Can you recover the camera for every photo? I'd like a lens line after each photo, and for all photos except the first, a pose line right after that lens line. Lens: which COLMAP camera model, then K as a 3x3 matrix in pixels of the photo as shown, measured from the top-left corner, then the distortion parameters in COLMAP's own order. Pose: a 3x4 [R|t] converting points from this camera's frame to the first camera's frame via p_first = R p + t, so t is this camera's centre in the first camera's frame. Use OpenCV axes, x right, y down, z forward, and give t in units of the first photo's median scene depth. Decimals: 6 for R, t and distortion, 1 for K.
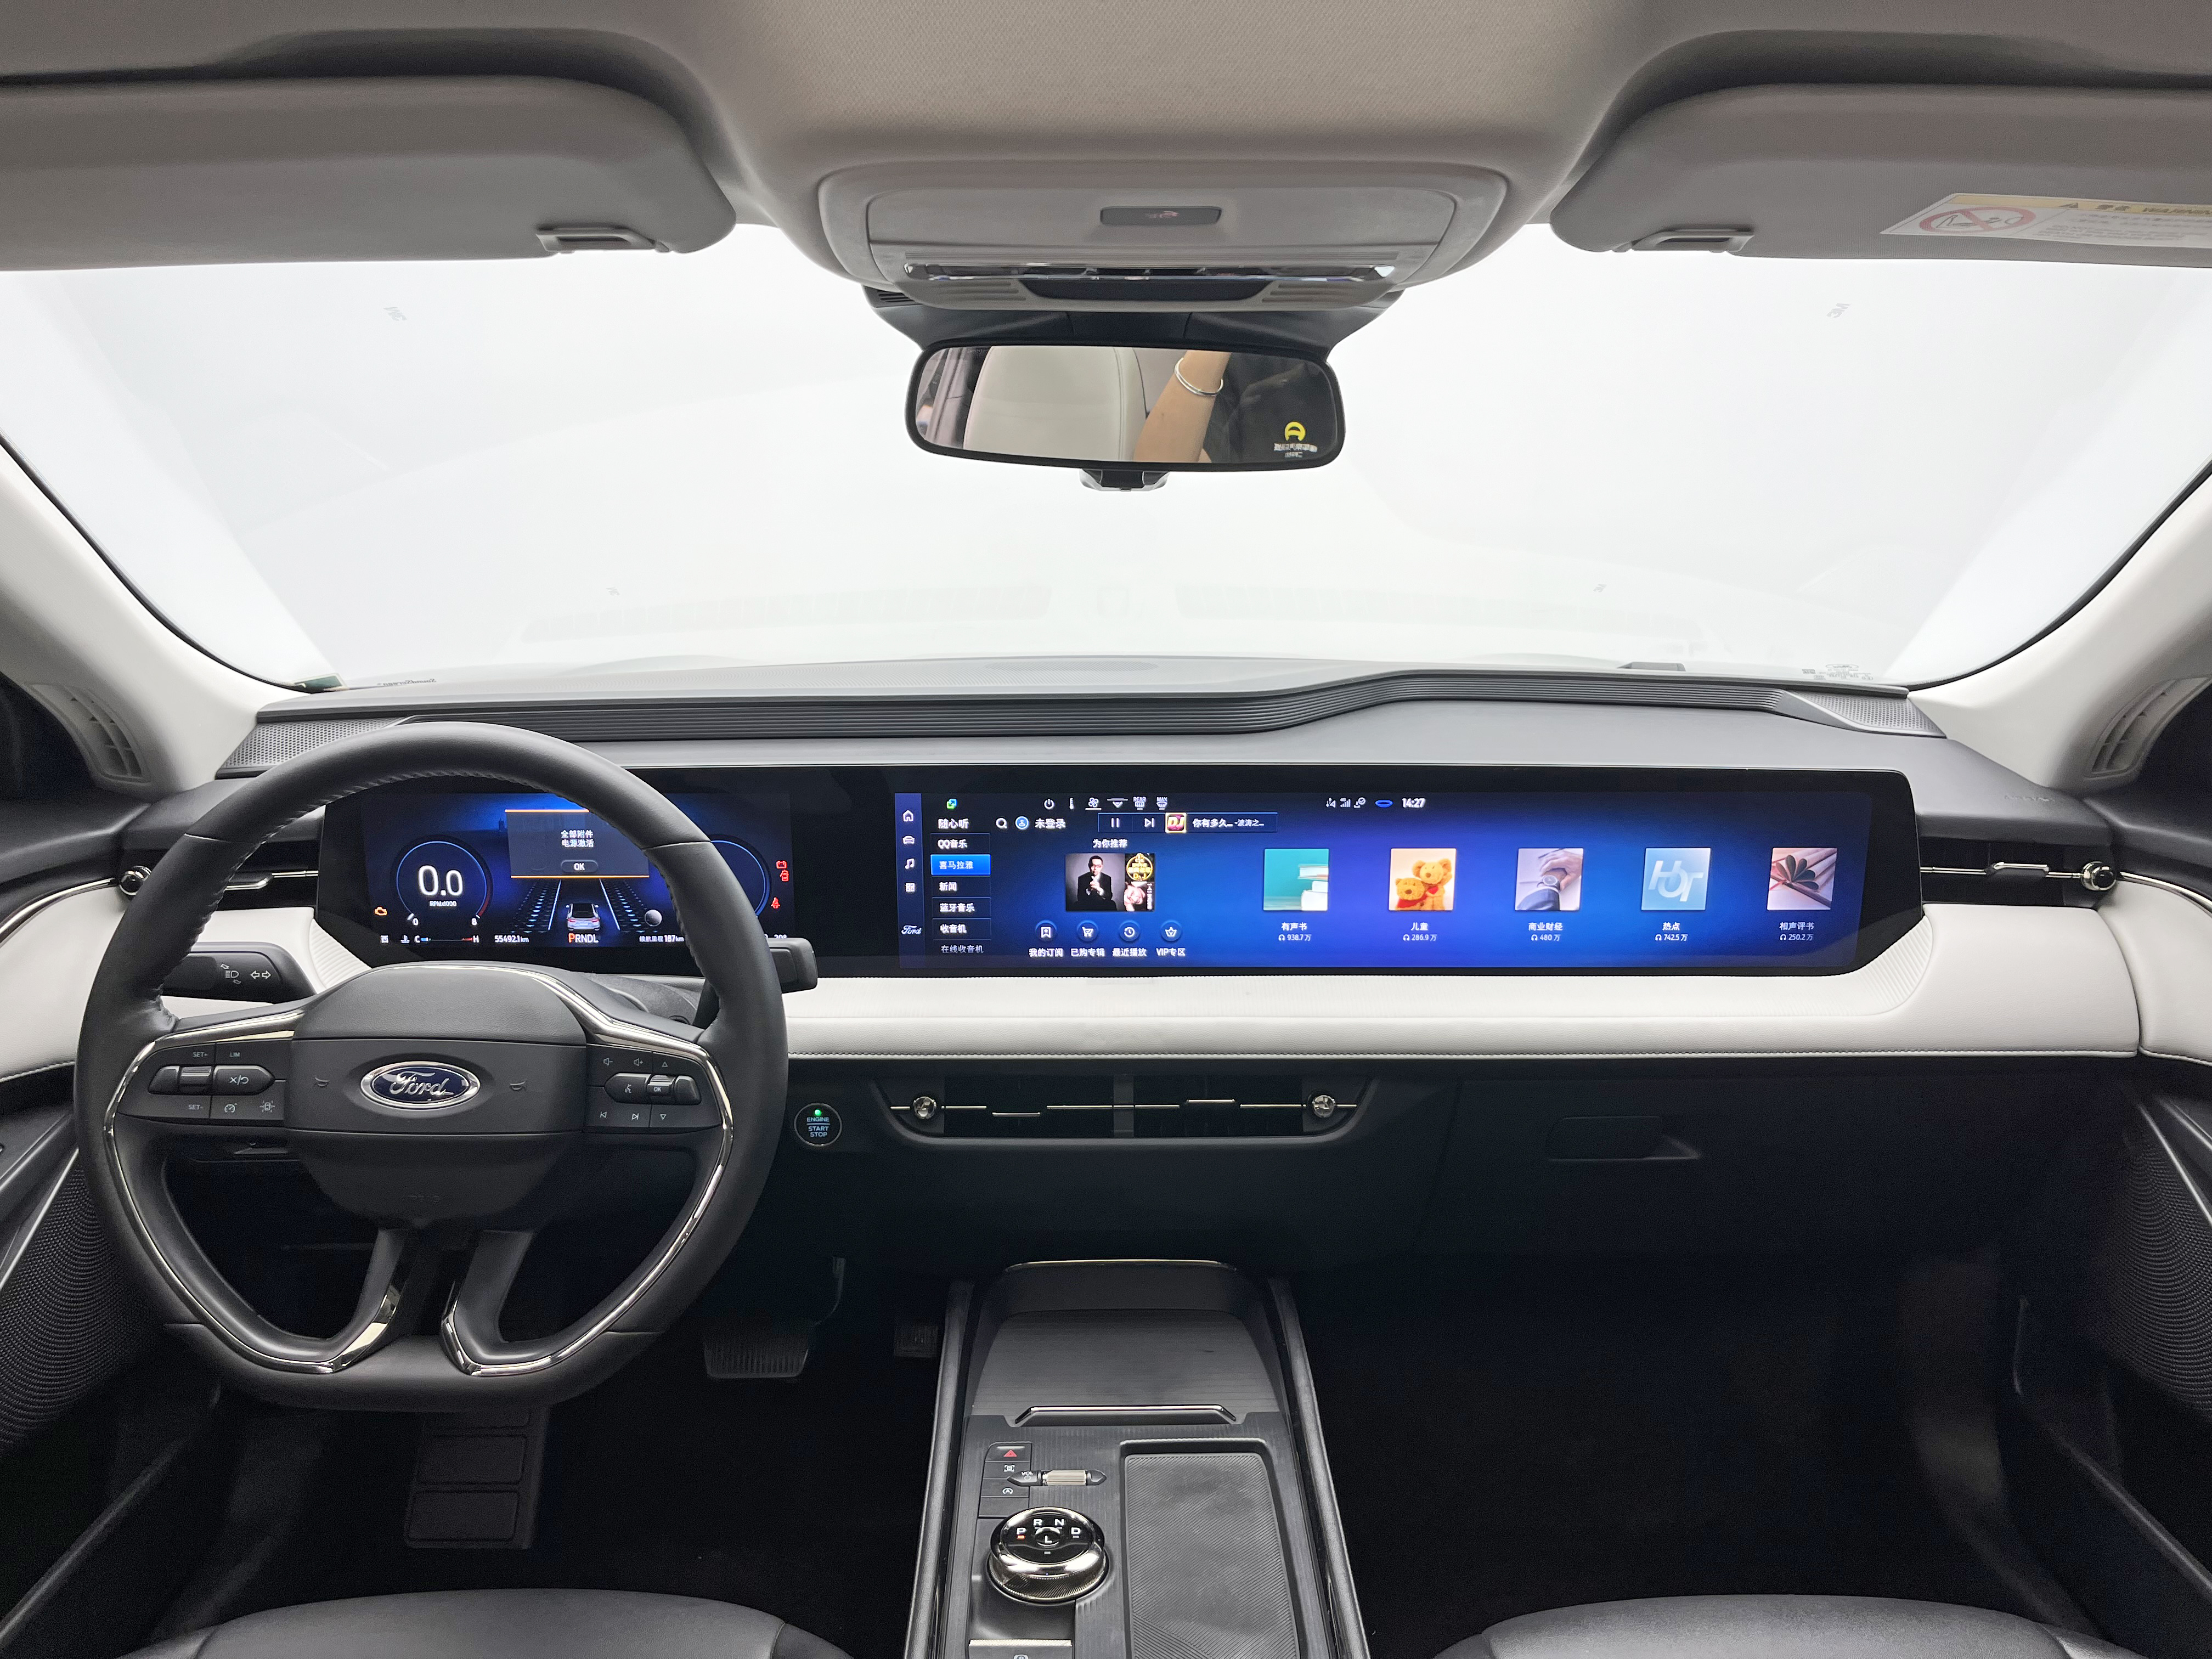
lens RADIAL K [[1677.7, 0, 1113.7], [0, 1677.7, 834.6], [0, 0, 1]] dist [0.049604, -0.066004]
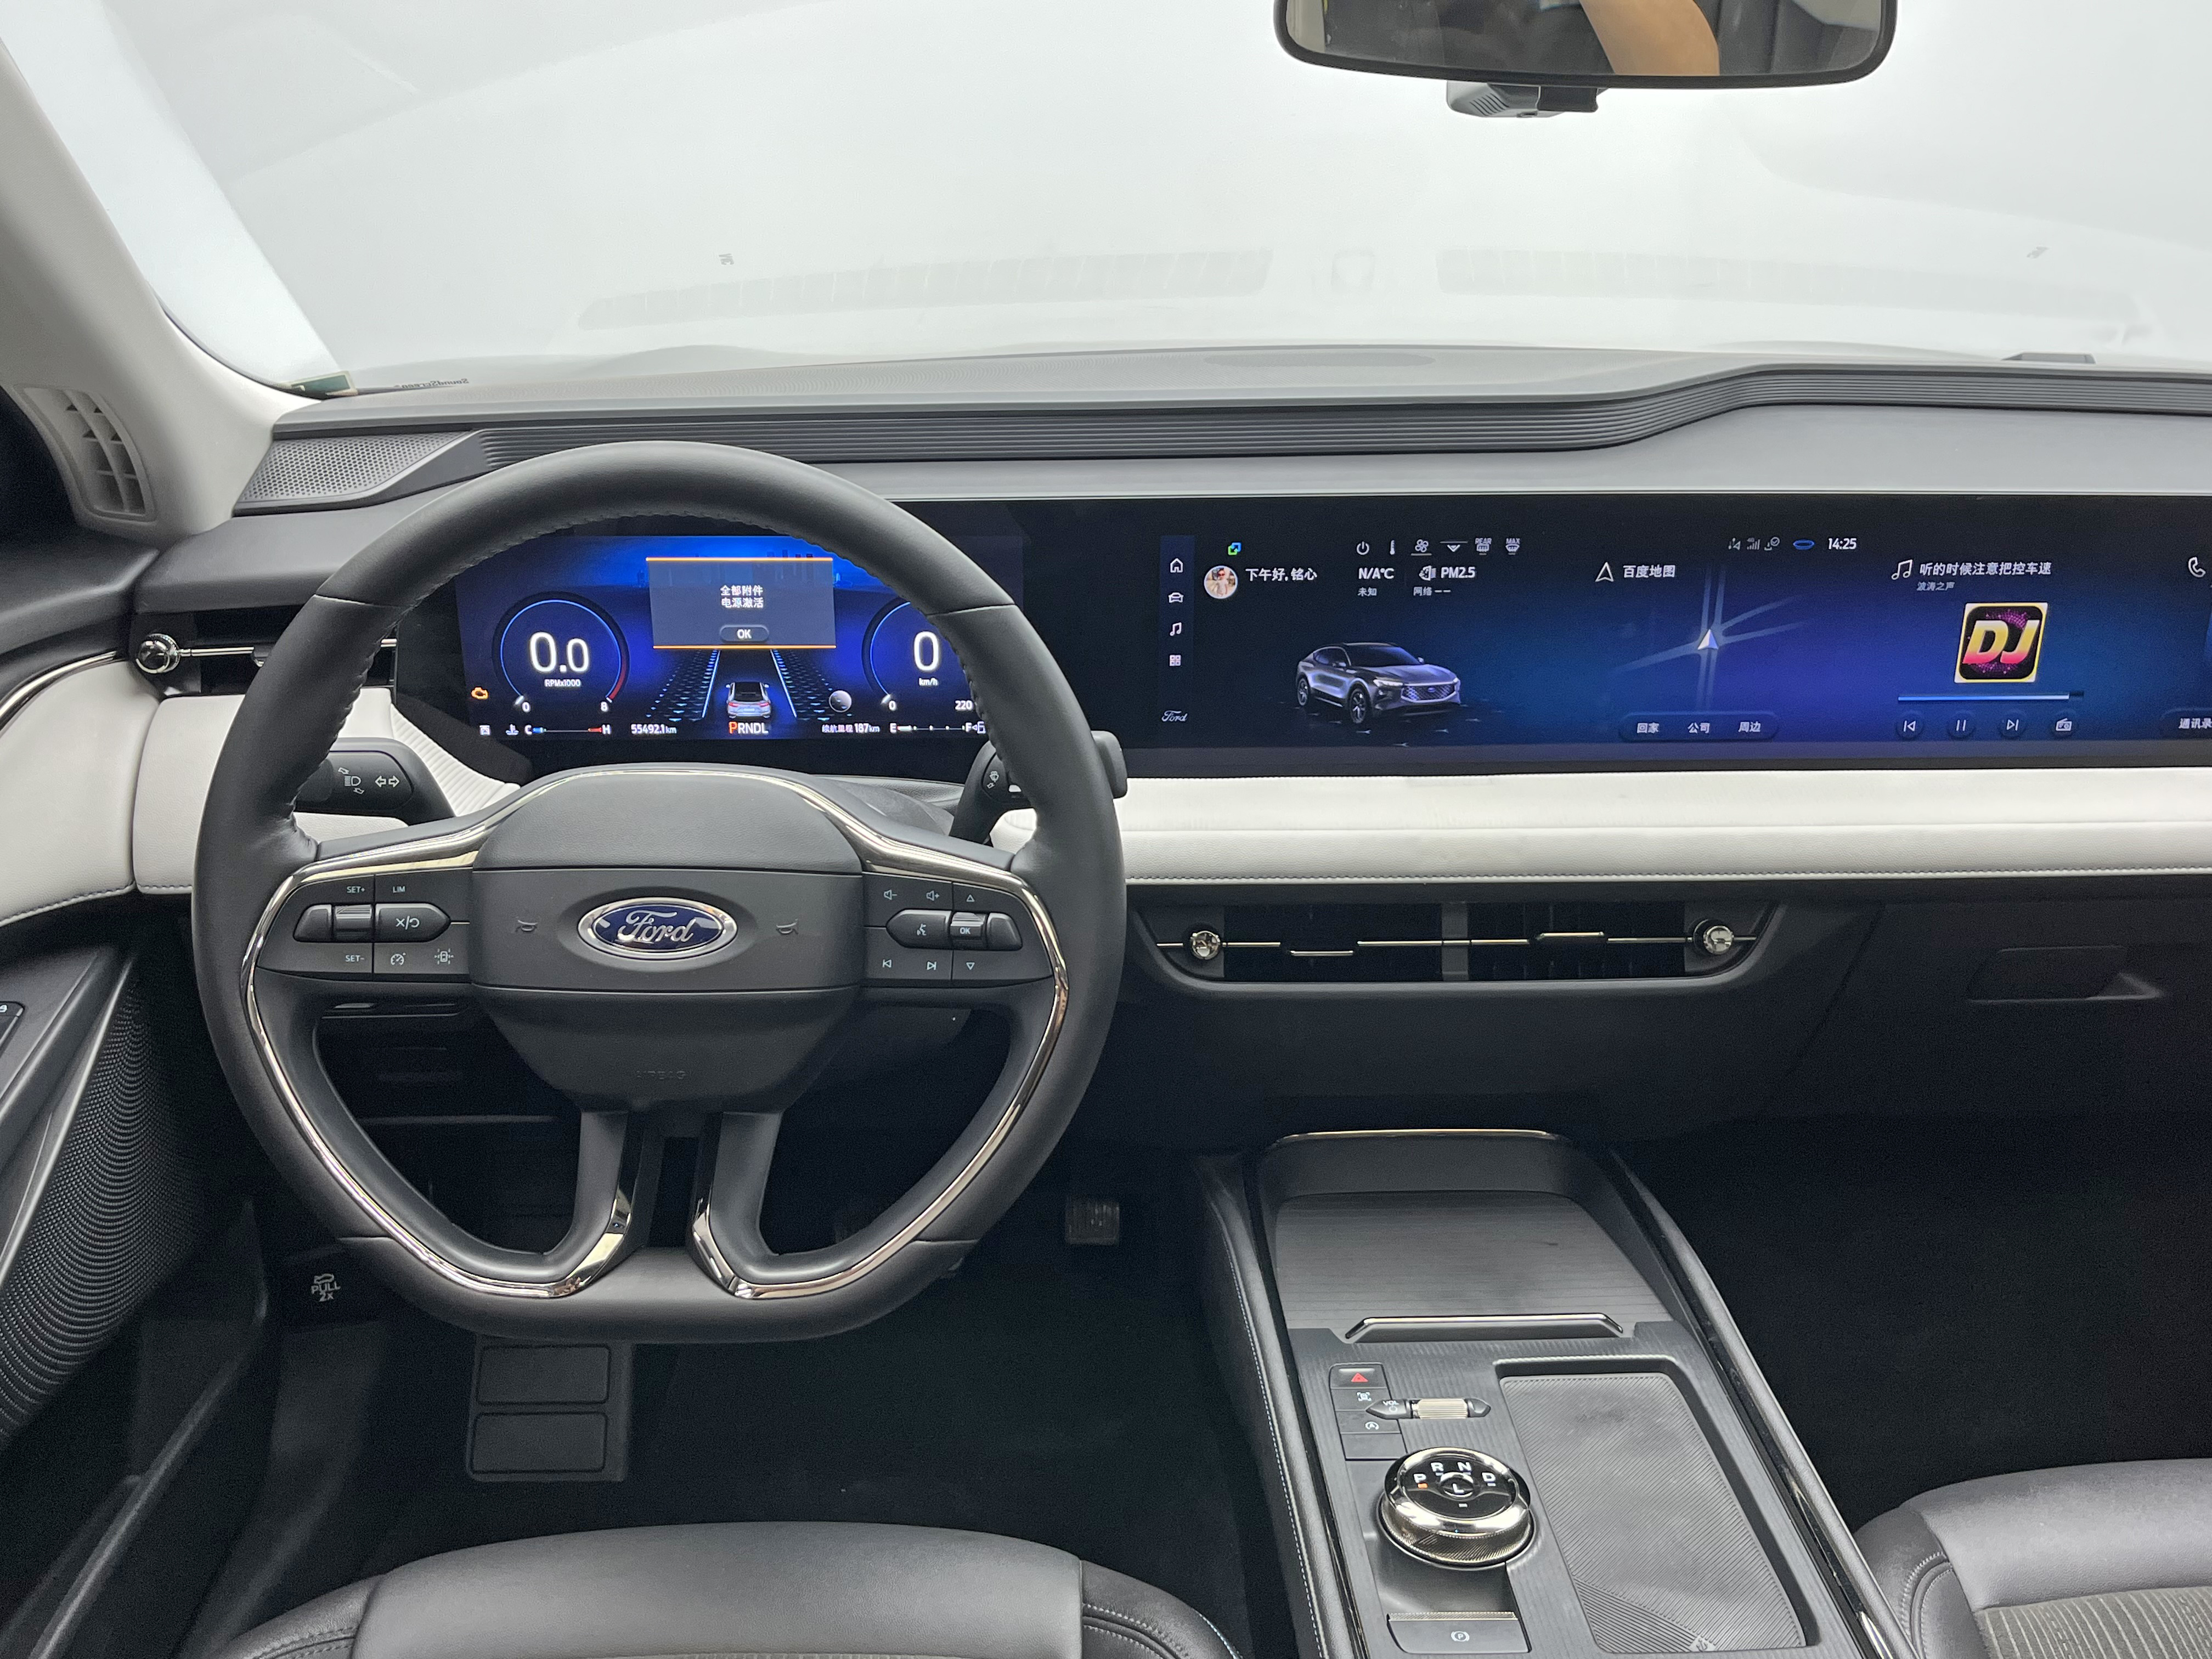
lens RADIAL K [[2086.1, 0, 1104.8], [0, 2086.1, 843.5], [0, 0, 1]] dist [0.030994, 0.000000]
pose [[0.999675, -0.007061, 0.024499, -0.178659], [0.003926, 0.992058, 0.125724, -0.004748], [-0.025192, -0.125587, 0.991763, 0.054863]]
